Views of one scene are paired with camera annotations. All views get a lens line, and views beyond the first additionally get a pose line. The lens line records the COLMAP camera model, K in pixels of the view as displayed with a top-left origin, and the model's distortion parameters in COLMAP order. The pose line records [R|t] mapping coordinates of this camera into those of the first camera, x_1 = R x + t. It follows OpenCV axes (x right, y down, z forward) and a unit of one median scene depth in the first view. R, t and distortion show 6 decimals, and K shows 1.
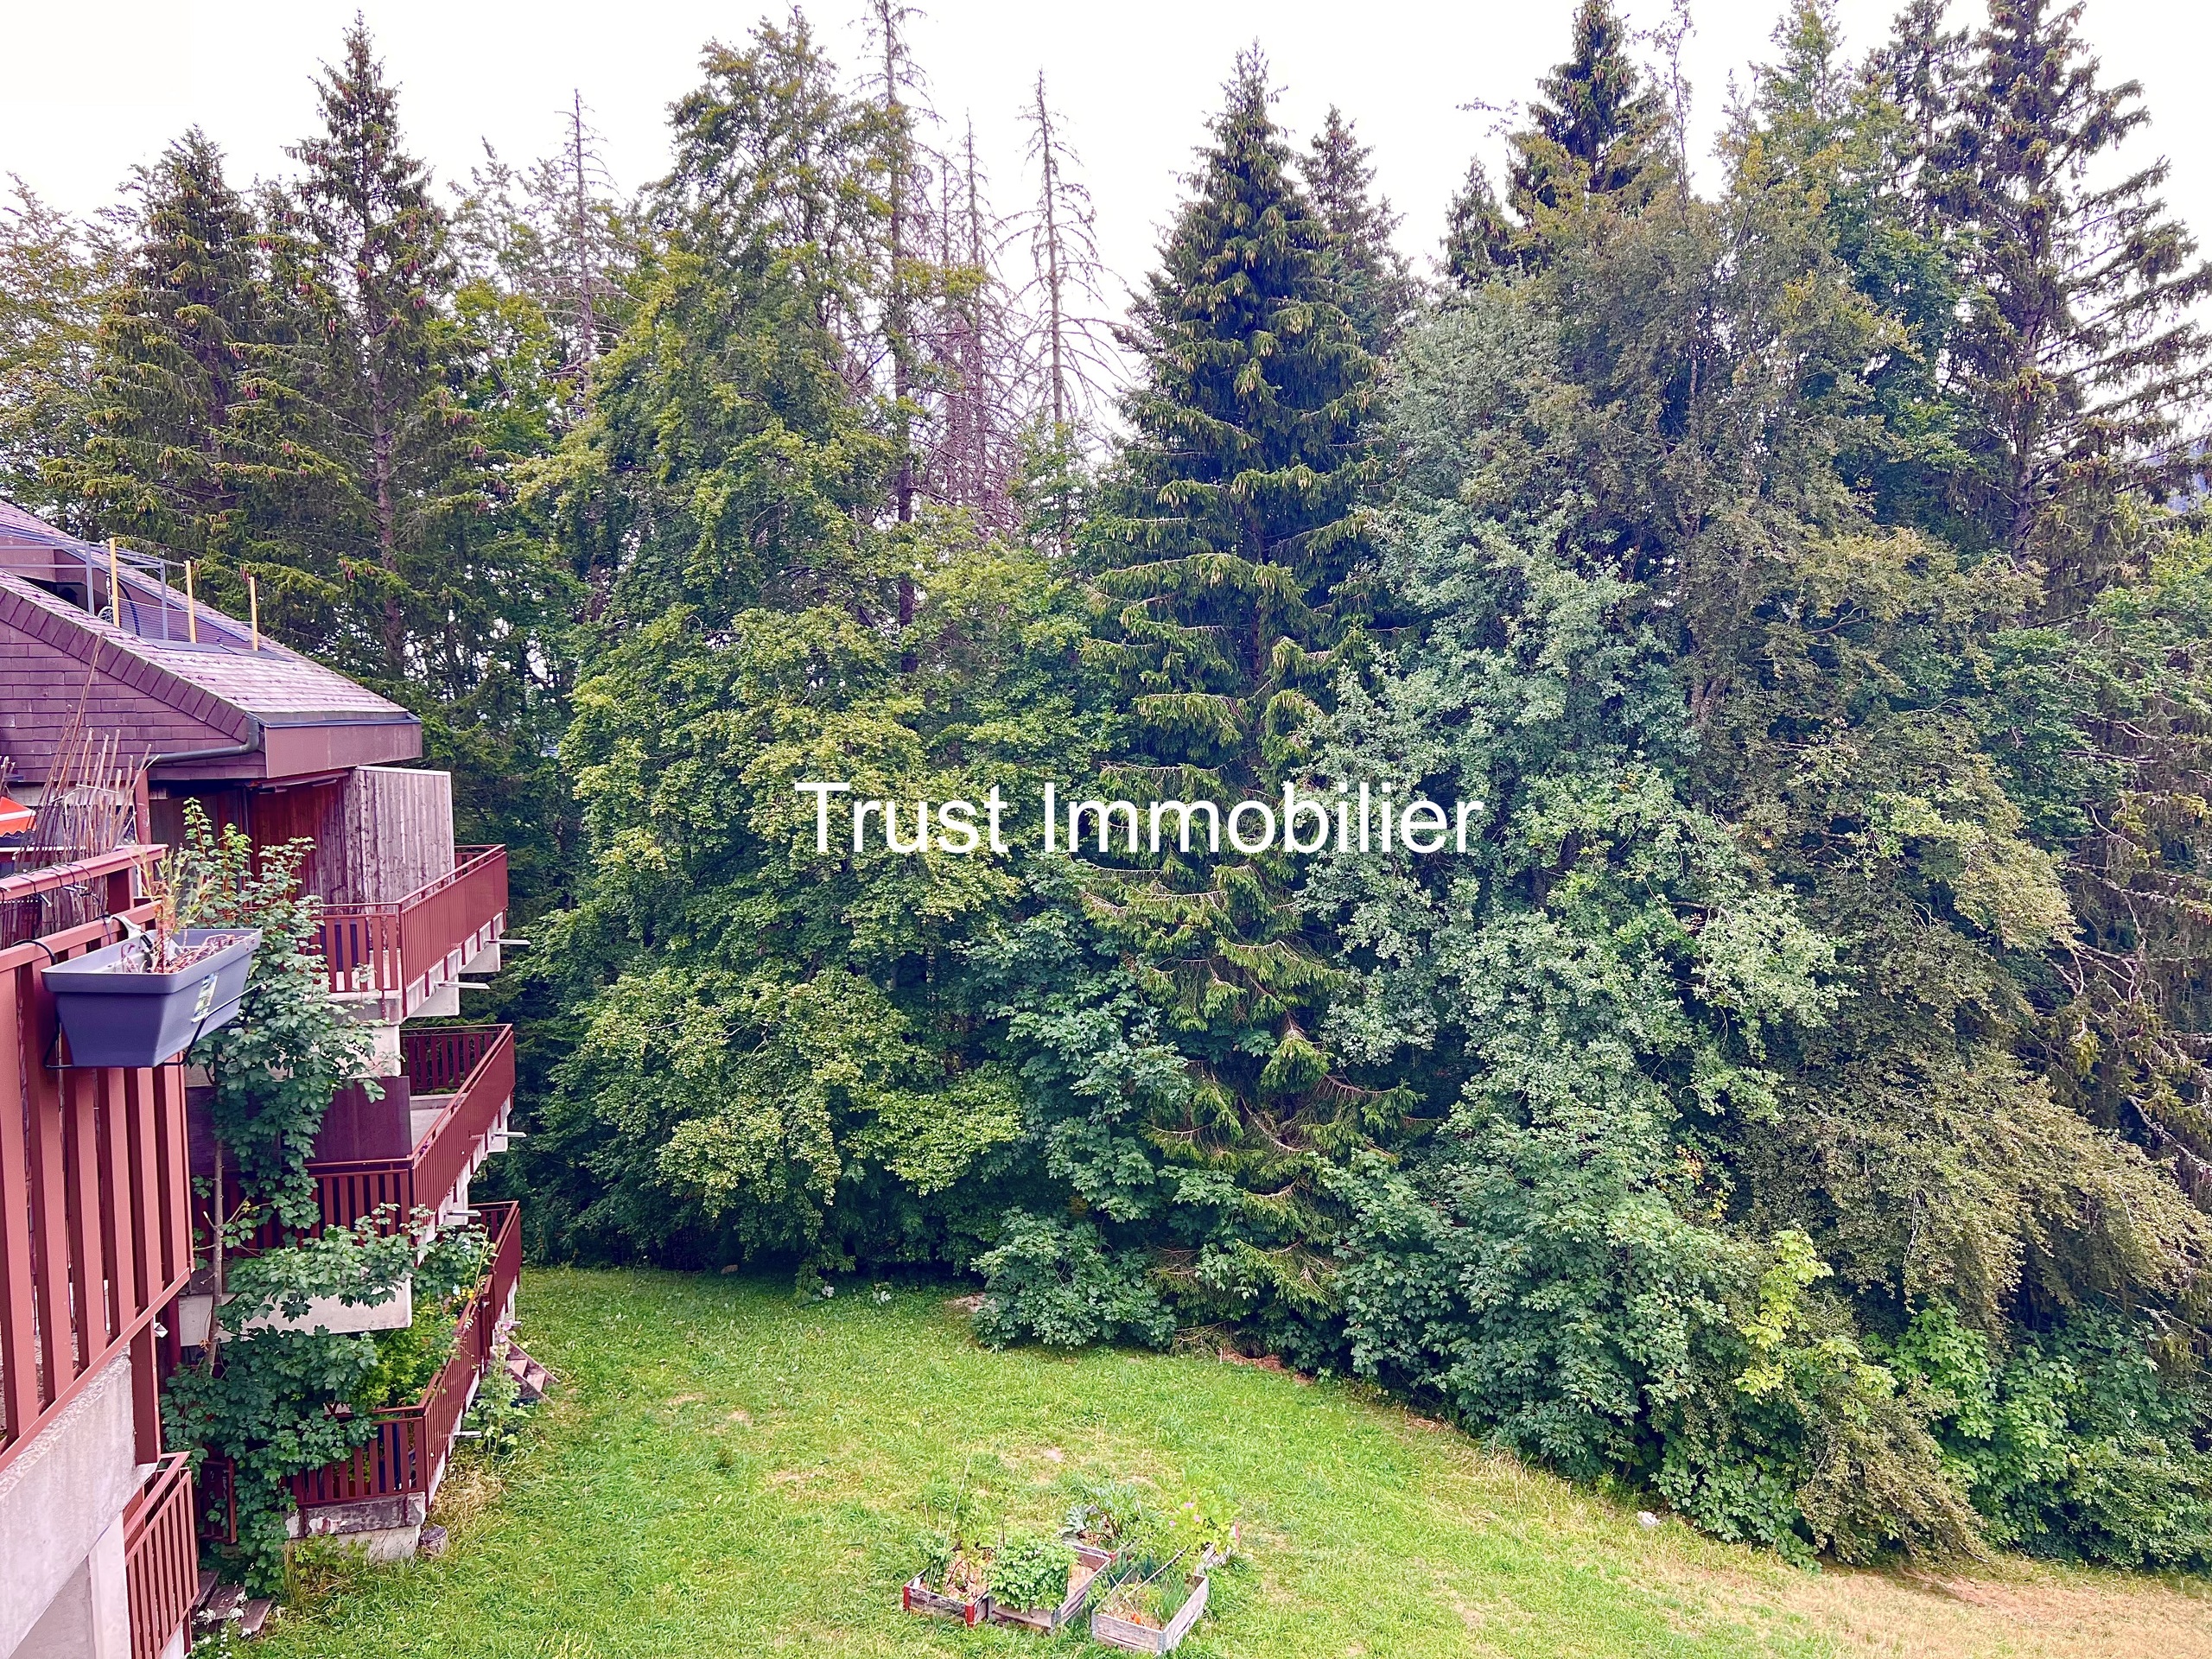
lens RADIAL K [[1667.5, 0, 1105.0], [0, 1667.5, 841.8], [0, 0, 1]] dist [0.057481, -0.068978]
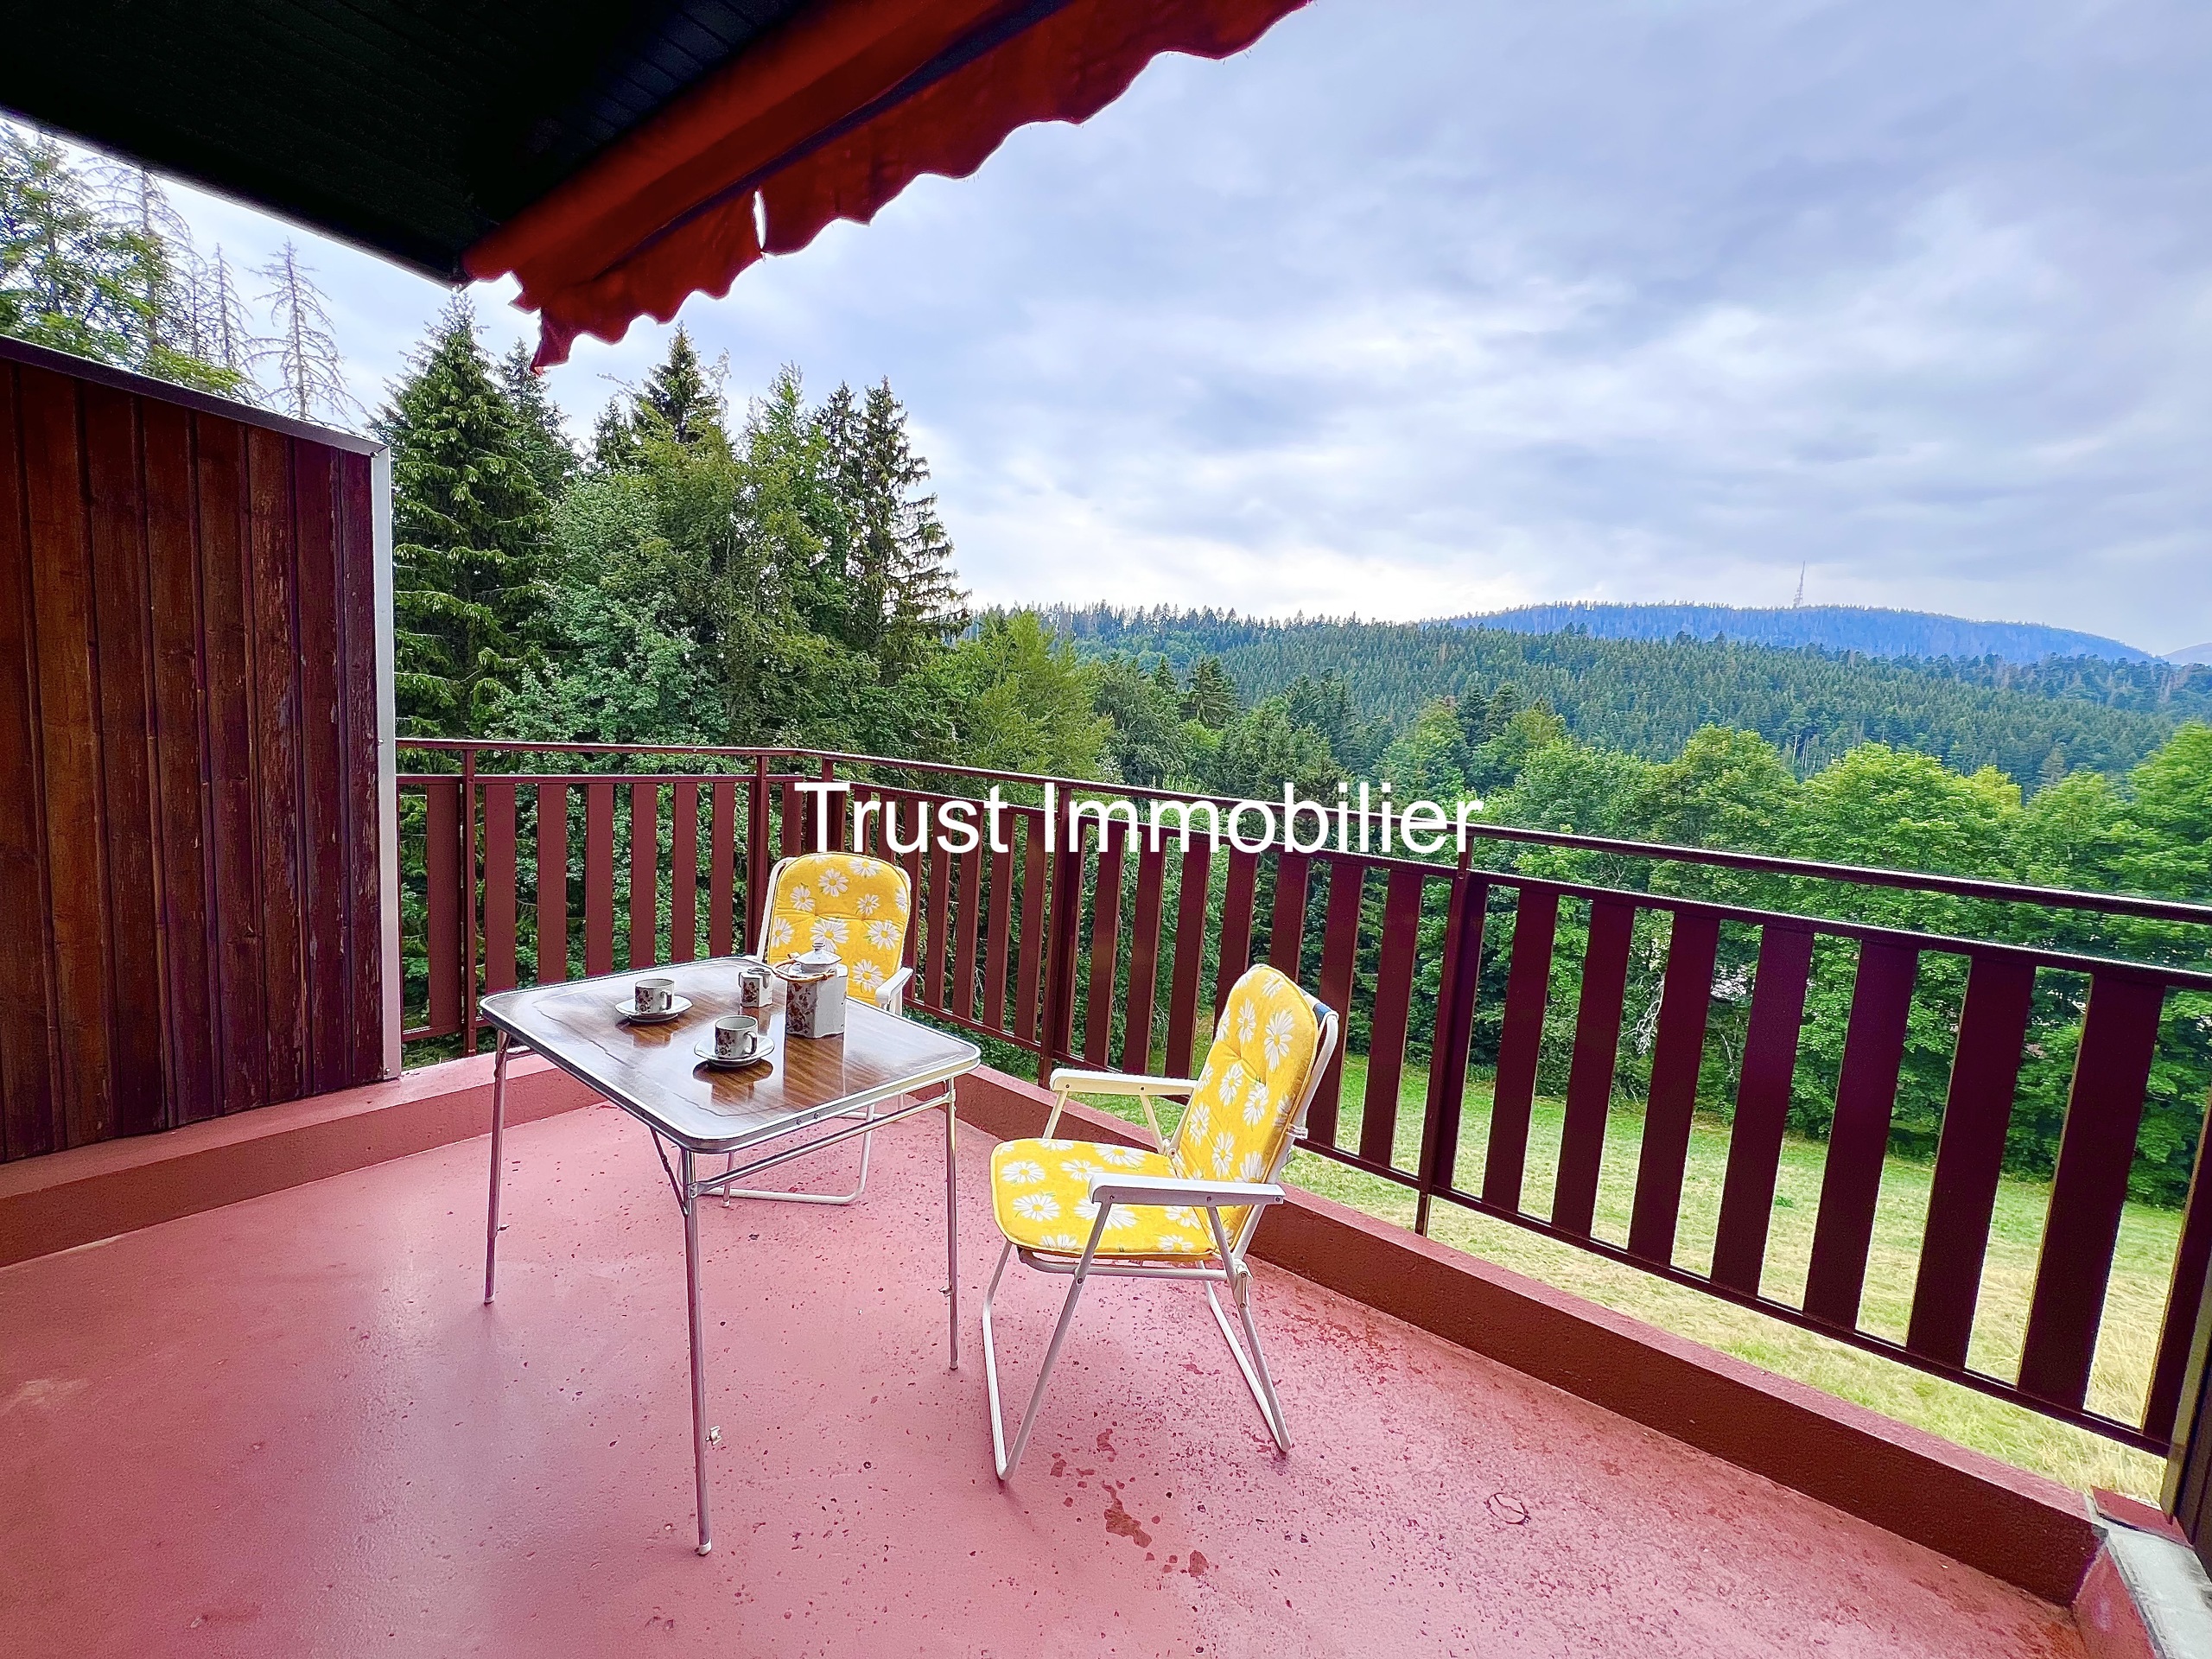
lens RADIAL K [[882.6, 0, 1102.7], [0, 882.6, 826.5], [0, 0, 1]] dist [-0.001938, 0.000274]
pose [[0.754598, -0.003054, 0.656181, -0.011089], [-0.026115, 0.999057, 0.034681, 0.014605], [-0.655668, -0.043306, 0.753807, -0.120788]]
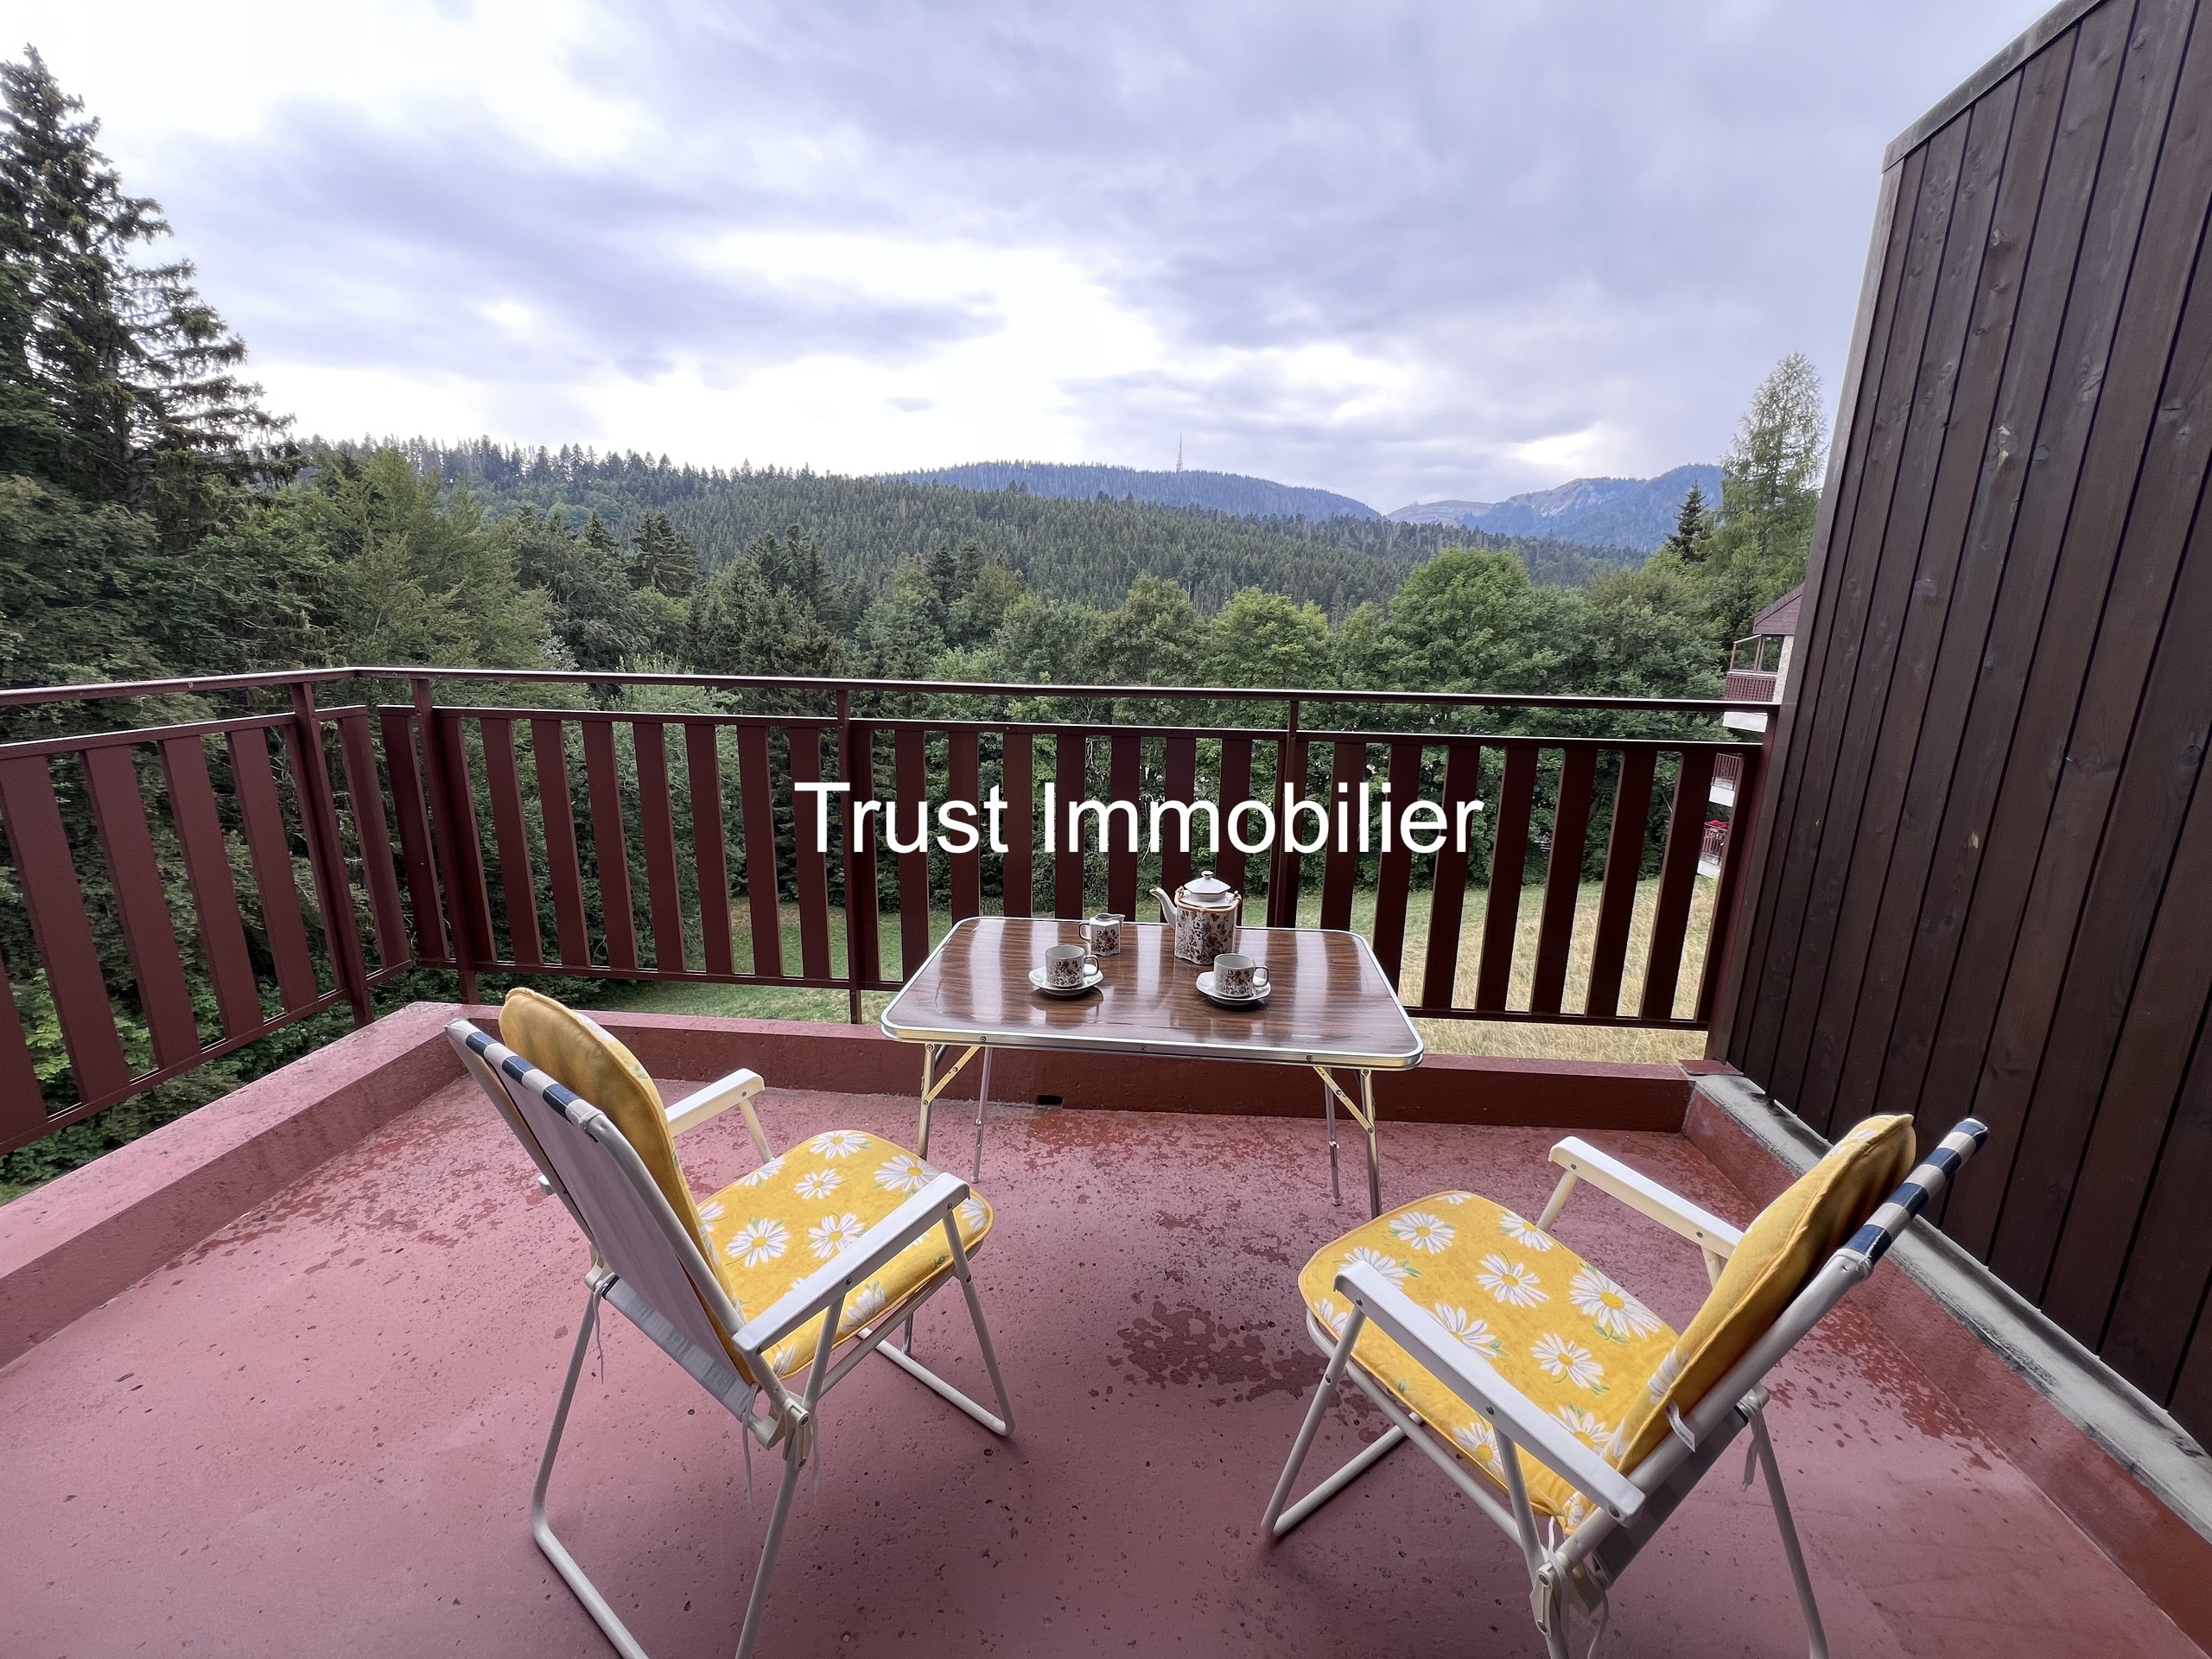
lens RADIAL K [[882.6, 0, 1104.1], [0, 882.6, 825.7], [0, 0, 1]] dist [-0.001938, 0.000274]
pose [[0.282697, -0.200887, 0.937937, -0.026001], [0.056008, 0.979612, 0.192932, 0.011333], [-0.957573, -0.002009, 0.288185, -0.091236]]
